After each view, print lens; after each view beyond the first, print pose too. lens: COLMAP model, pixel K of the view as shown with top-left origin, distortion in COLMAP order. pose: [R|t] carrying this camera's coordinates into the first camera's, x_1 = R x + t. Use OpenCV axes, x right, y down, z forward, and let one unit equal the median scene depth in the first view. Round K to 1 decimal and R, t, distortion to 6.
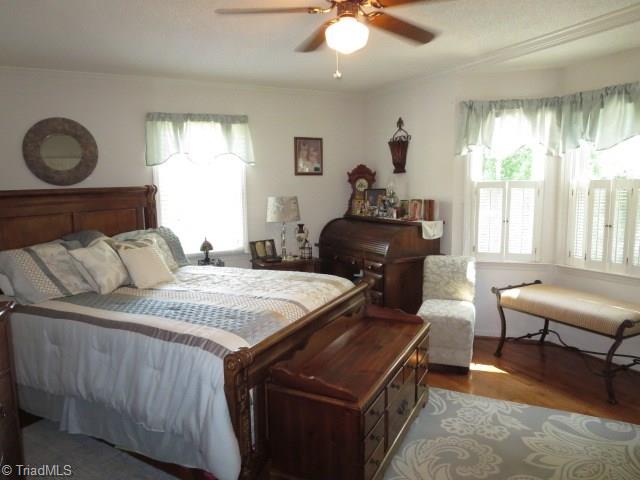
lens RADIAL K [[448.9, 0, 316.8], [0, 448.9, 242.5], [0, 0, 1]] dist [-0.027901, 0.006152]
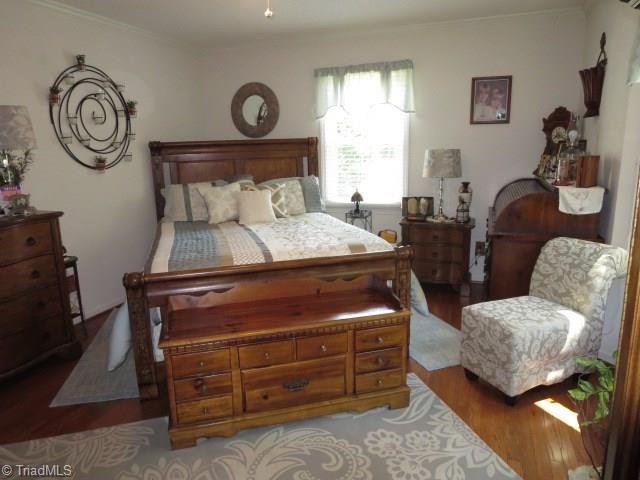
lens RADIAL K [[448.9, 0, 316.8], [0, 448.9, 242.5], [0, 0, 1]] dist [-0.027901, 0.006152]
pose [[0.676654, 0.158294, -0.719085, 0.451592], [-0.084820, 0.986873, 0.137429, -0.022914], [0.731400, -0.031999, 0.681198, 0.230771]]
